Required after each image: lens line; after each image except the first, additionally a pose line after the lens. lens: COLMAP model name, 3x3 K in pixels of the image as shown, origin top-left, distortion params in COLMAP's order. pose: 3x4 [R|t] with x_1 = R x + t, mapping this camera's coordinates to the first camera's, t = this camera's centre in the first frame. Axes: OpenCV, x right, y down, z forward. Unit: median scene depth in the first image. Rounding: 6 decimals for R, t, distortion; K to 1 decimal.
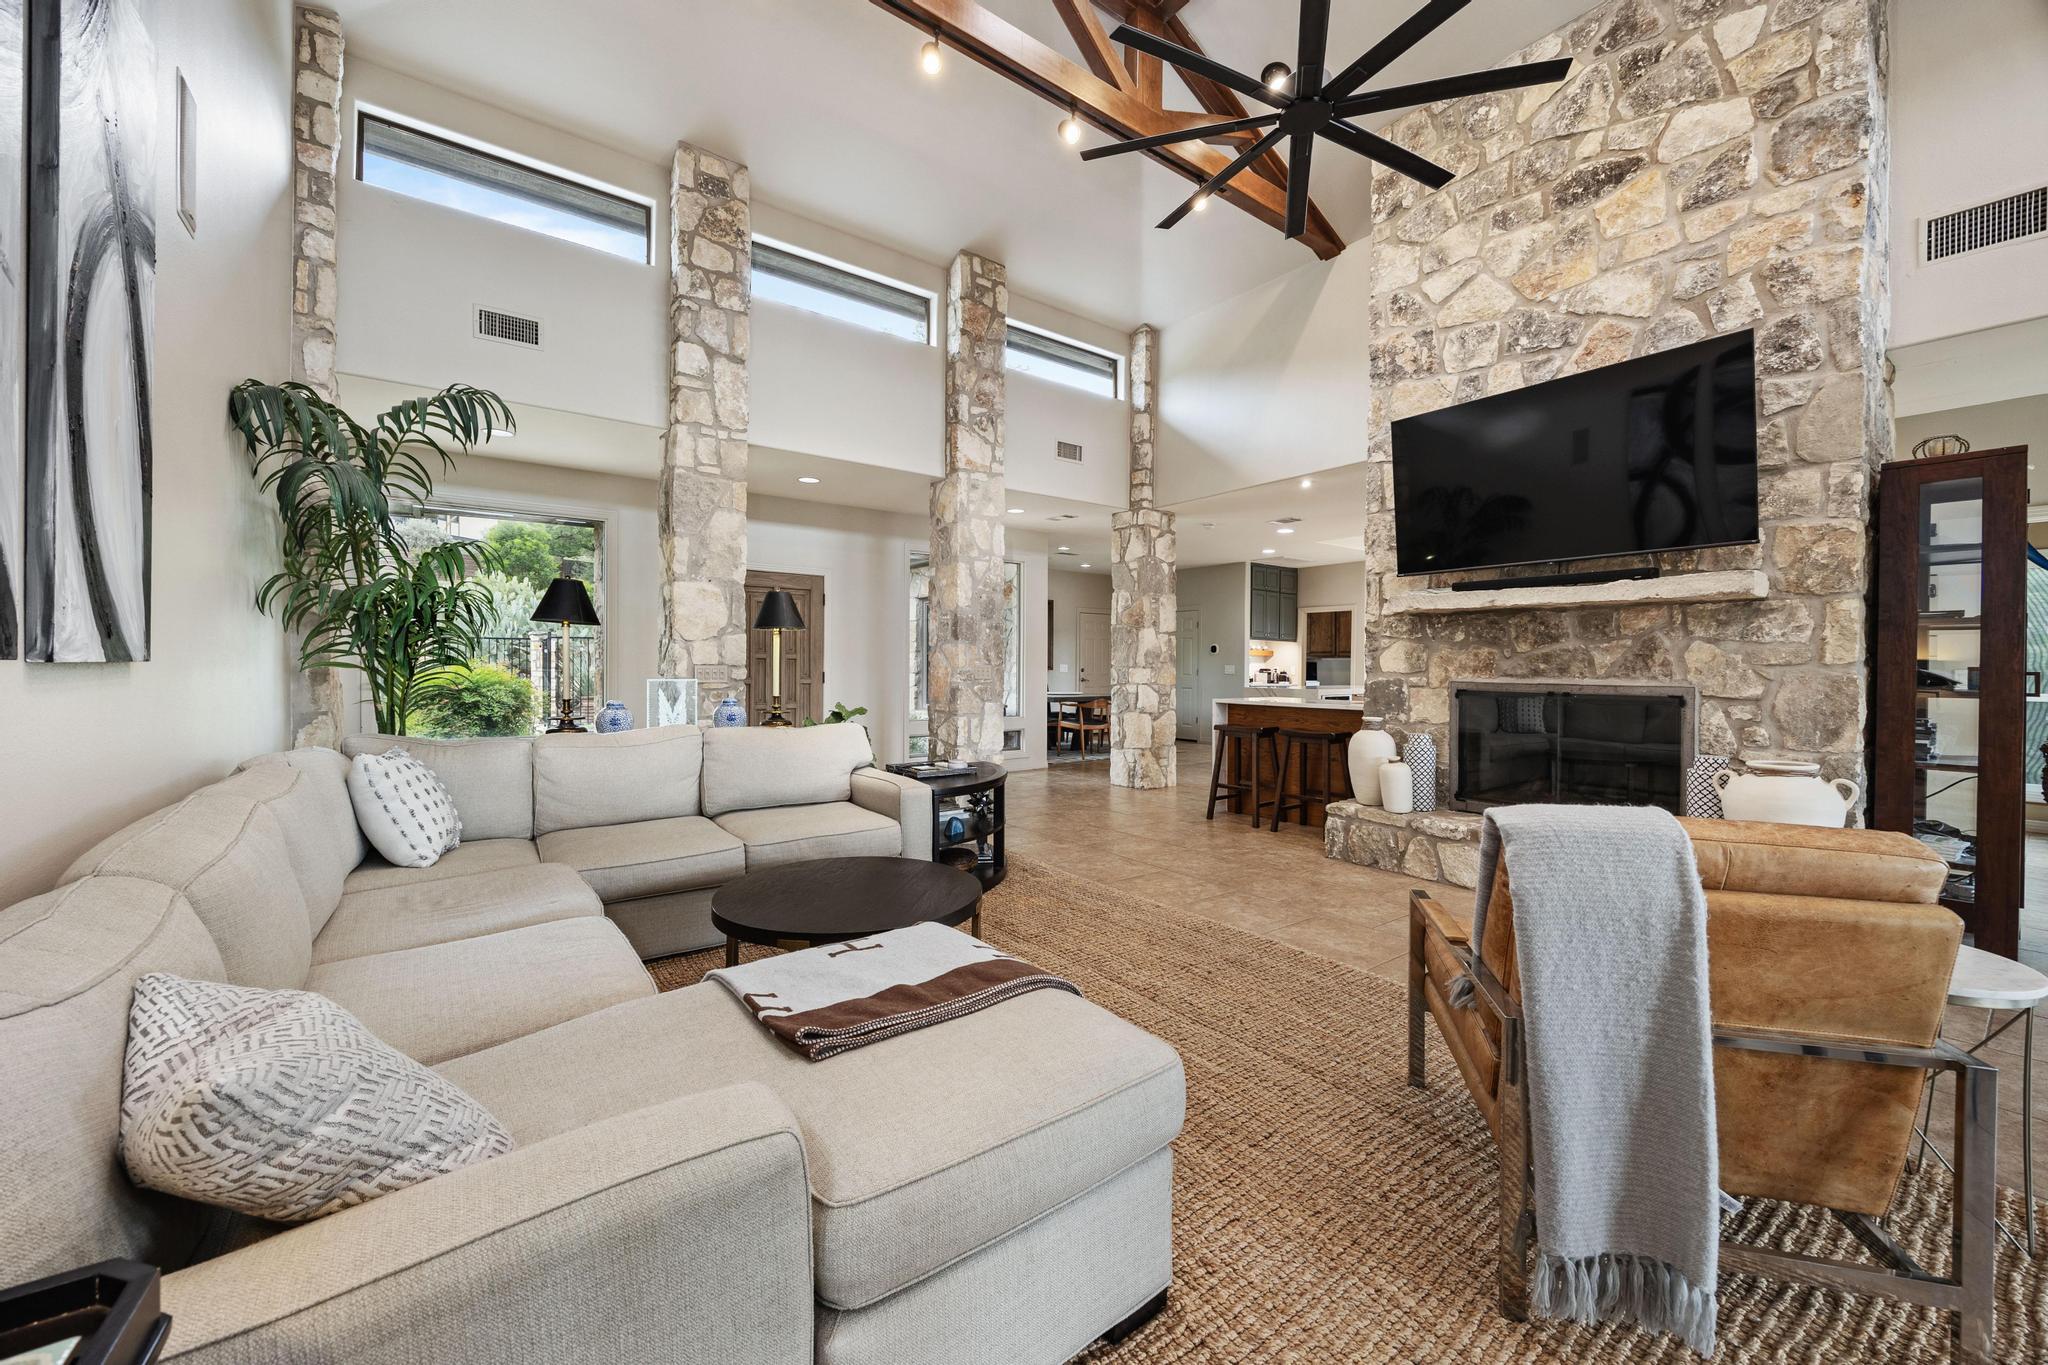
lens RADIAL K [[809.2, 0, 1028.2], [0, 809.2, 682.5], [0, 0, 1]] dist [-0.003152, -0.000225]
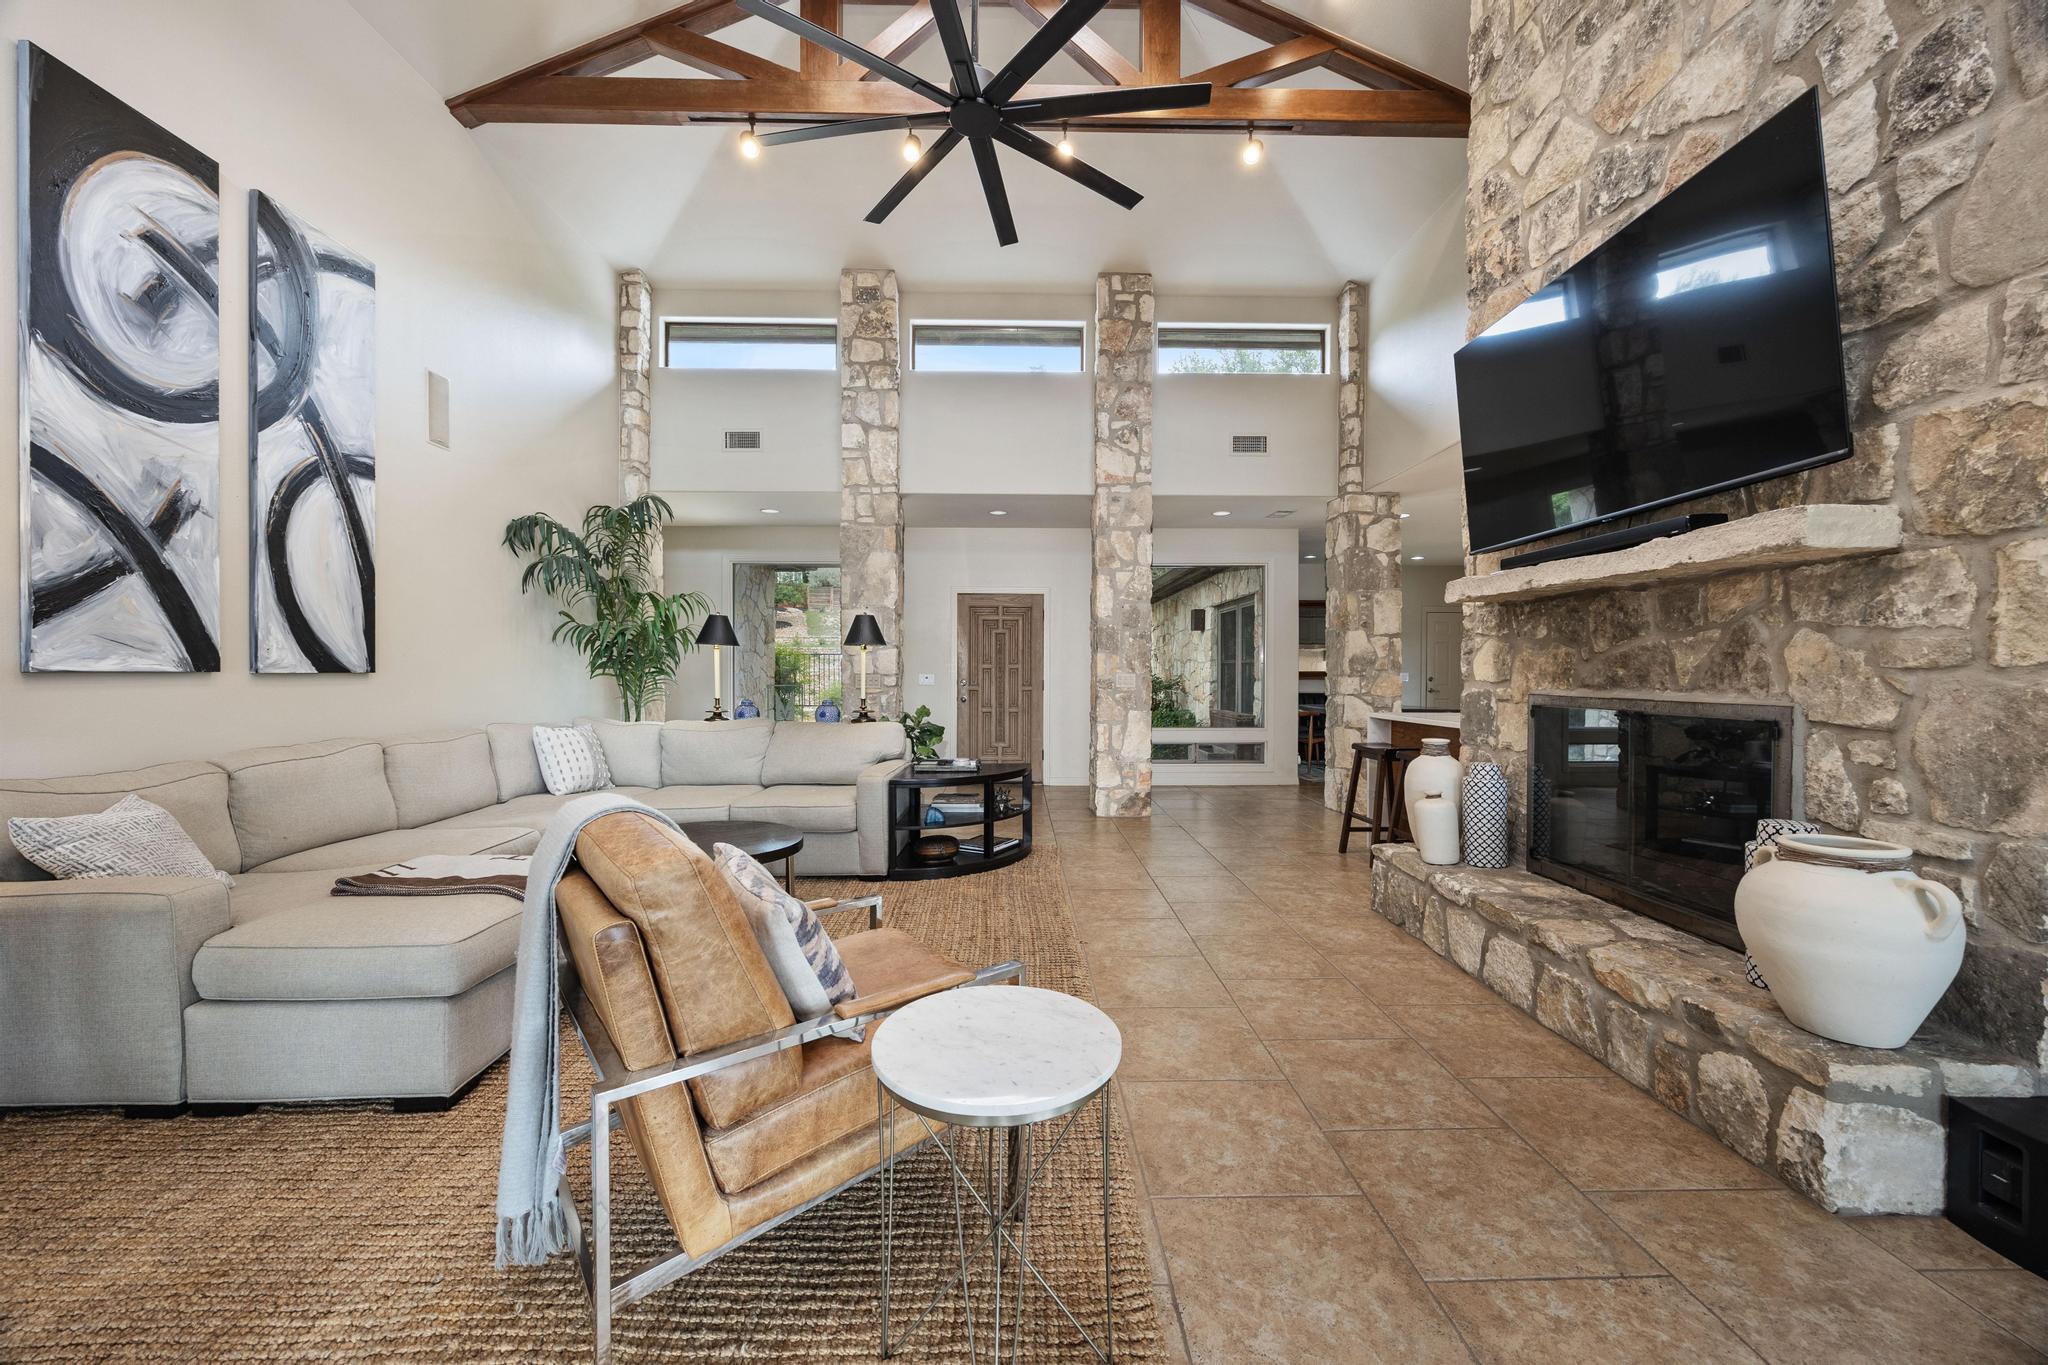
lens RADIAL K [[809.2, 0, 1032.5], [0, 809.2, 694.9], [0, 0, 1]] dist [-0.003152, -0.000225]
pose [[0.797698, 0.012572, -0.602926, 0.611327], [-0.010697, 0.999920, 0.006697, -0.000655], [0.602962, 0.001107, 0.797769, 0.153953]]
